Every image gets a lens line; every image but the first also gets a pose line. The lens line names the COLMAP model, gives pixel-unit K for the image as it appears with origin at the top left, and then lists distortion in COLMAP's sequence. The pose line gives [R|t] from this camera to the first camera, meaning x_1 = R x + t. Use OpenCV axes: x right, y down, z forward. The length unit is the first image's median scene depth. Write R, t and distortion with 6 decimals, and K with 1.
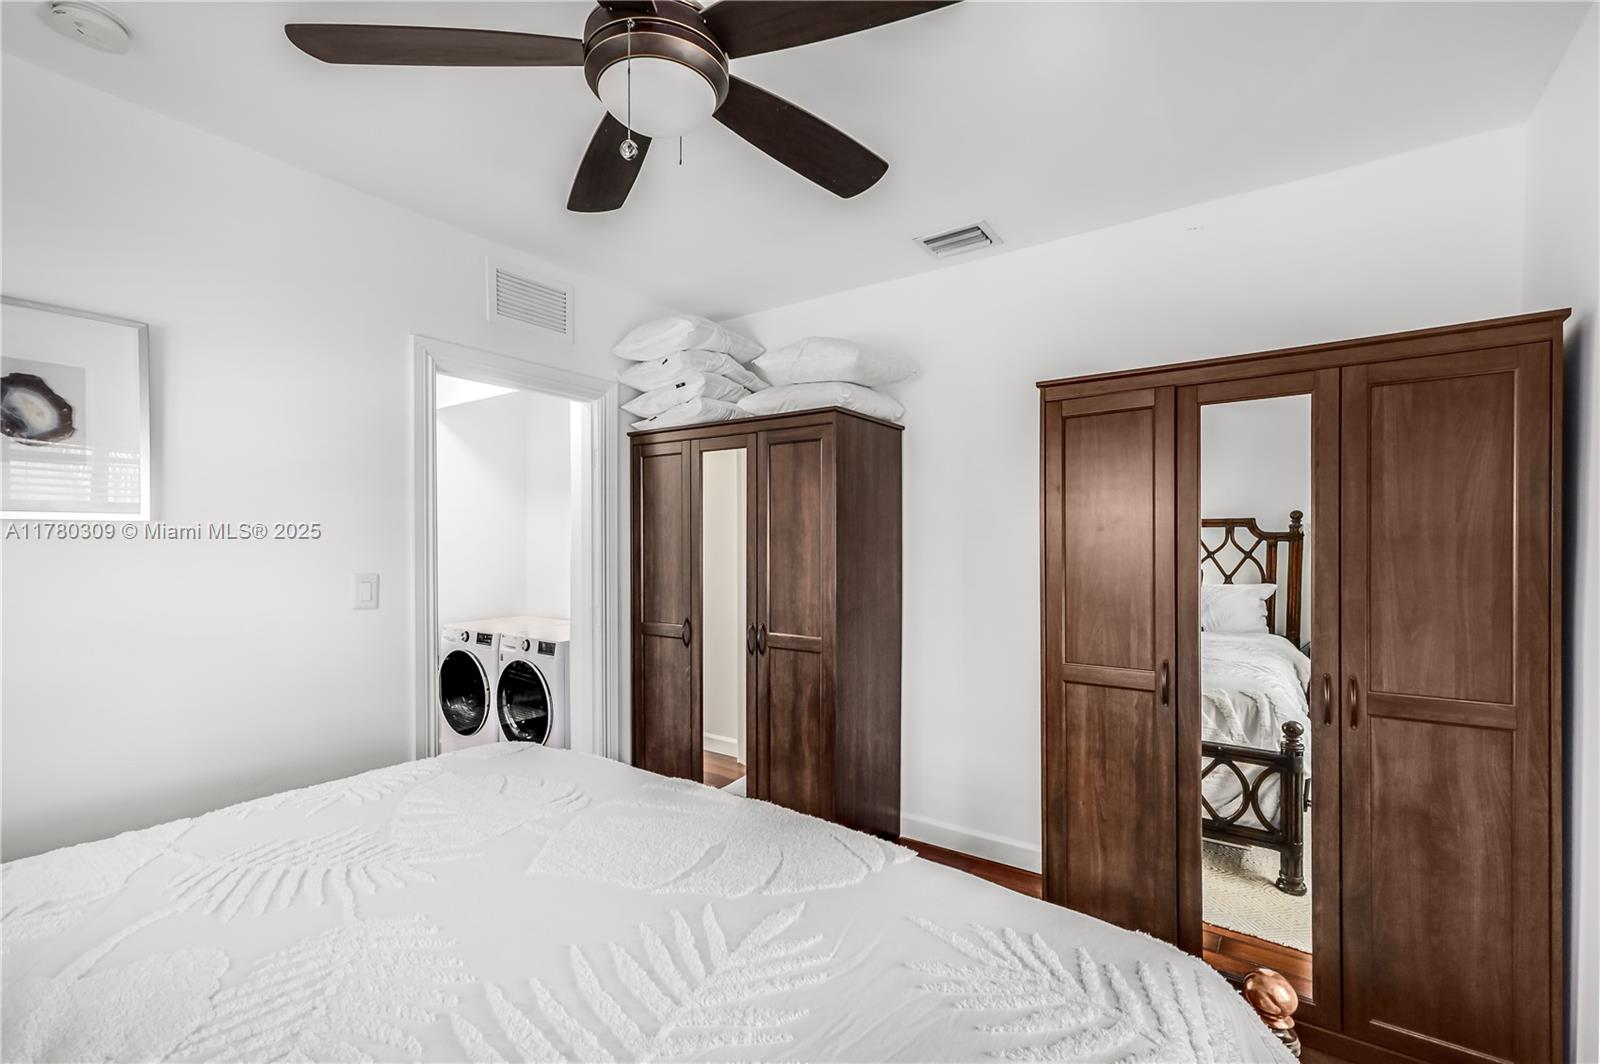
lens RADIAL K [[710.7, 0, 798.3], [0, 710.7, 536.7], [0, 0, 1]] dist [0.009731, 0.000191]
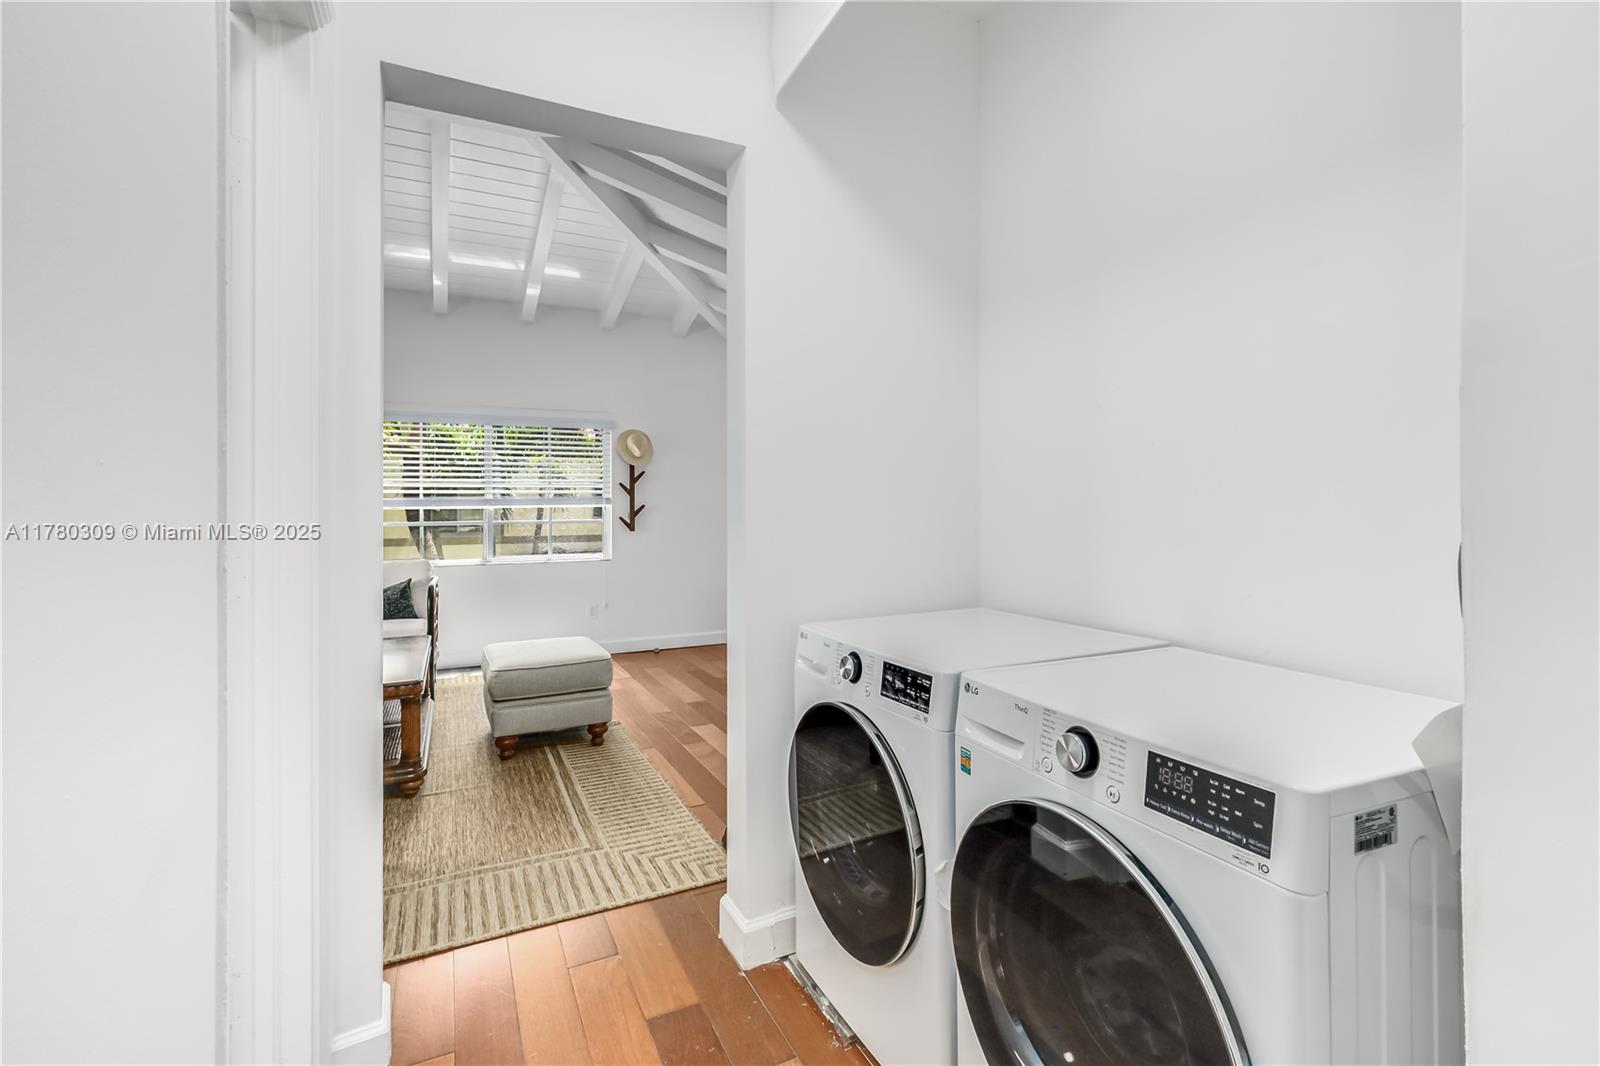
lens RADIAL K [[710.7, 0, 796.4], [0, 710.7, 524.1], [0, 0, 1]] dist [0.009731, 0.000191]
pose [[0.870047, 0.005212, -0.492942, -0.350079], [0.002878, 0.999873, 0.015651, 0.072132], [0.492961, -0.015036, 0.869922, 0.749981]]
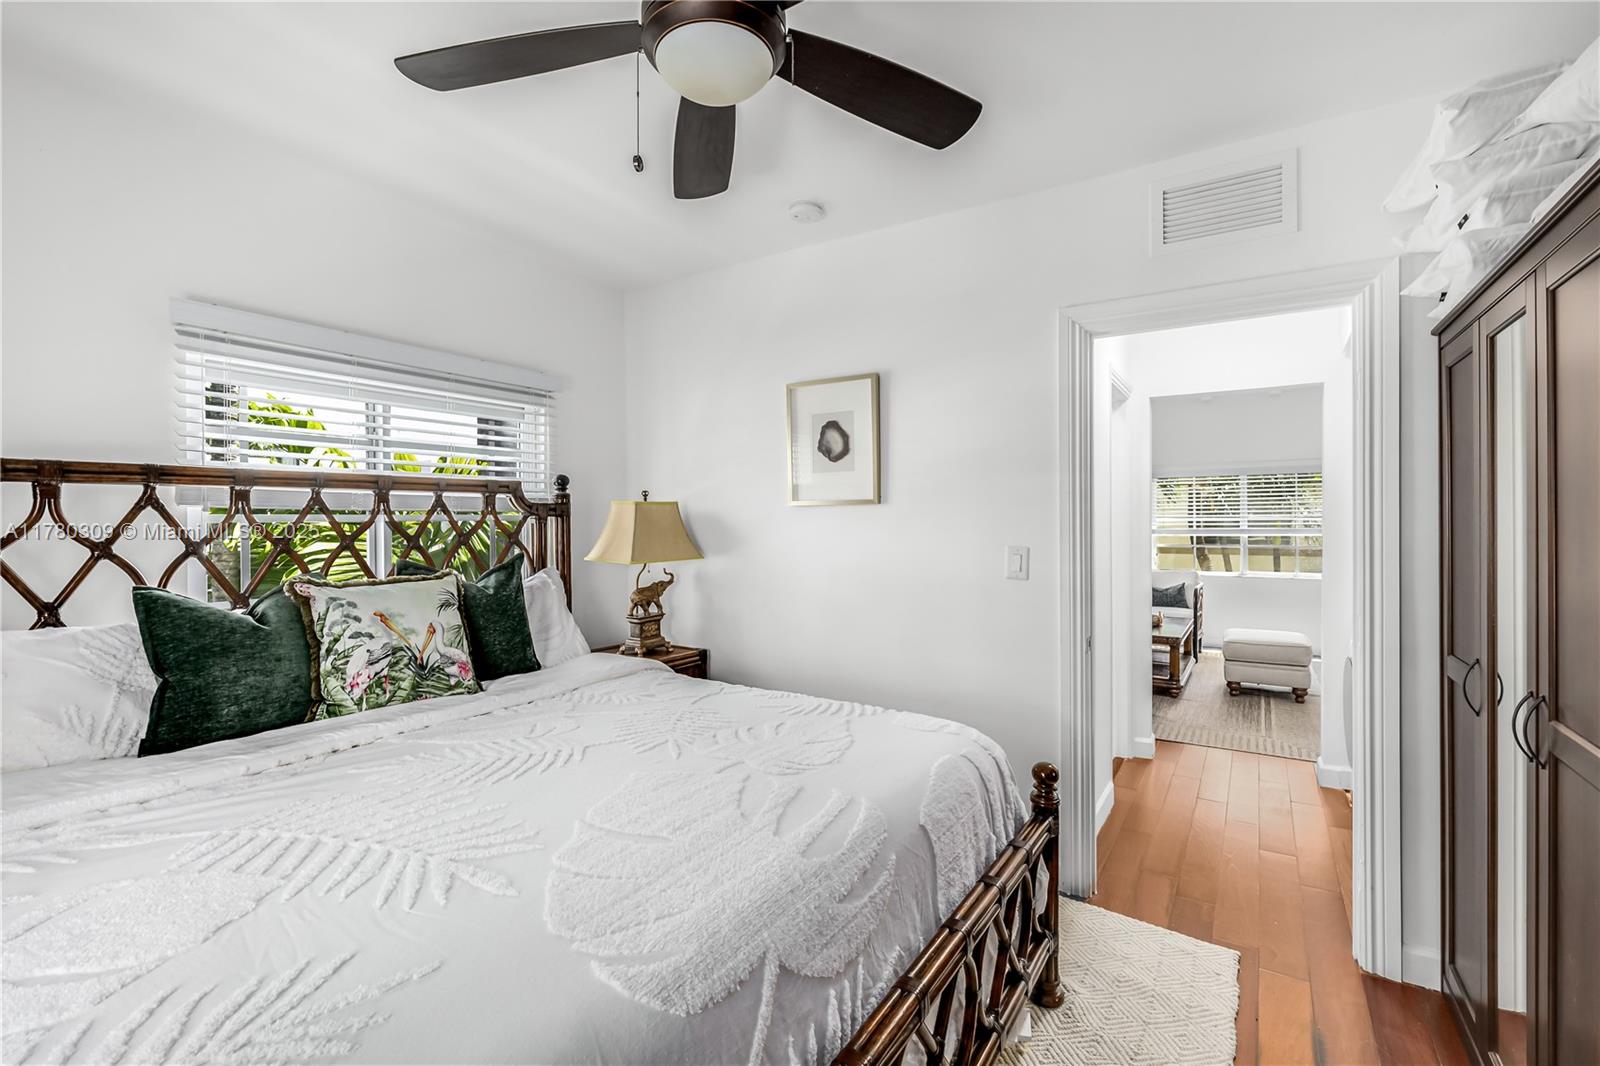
lens RADIAL K [[710.7, 0, 807.3], [0, 710.7, 520.1], [0, 0, 1]] dist [0.009731, 0.000191]
pose [[0.039611, 0.001520, -0.999214, 0.304952], [0.011364, 0.999933, 0.001971, 0.003076], [0.999151, -0.011433, 0.039591, 0.419511]]
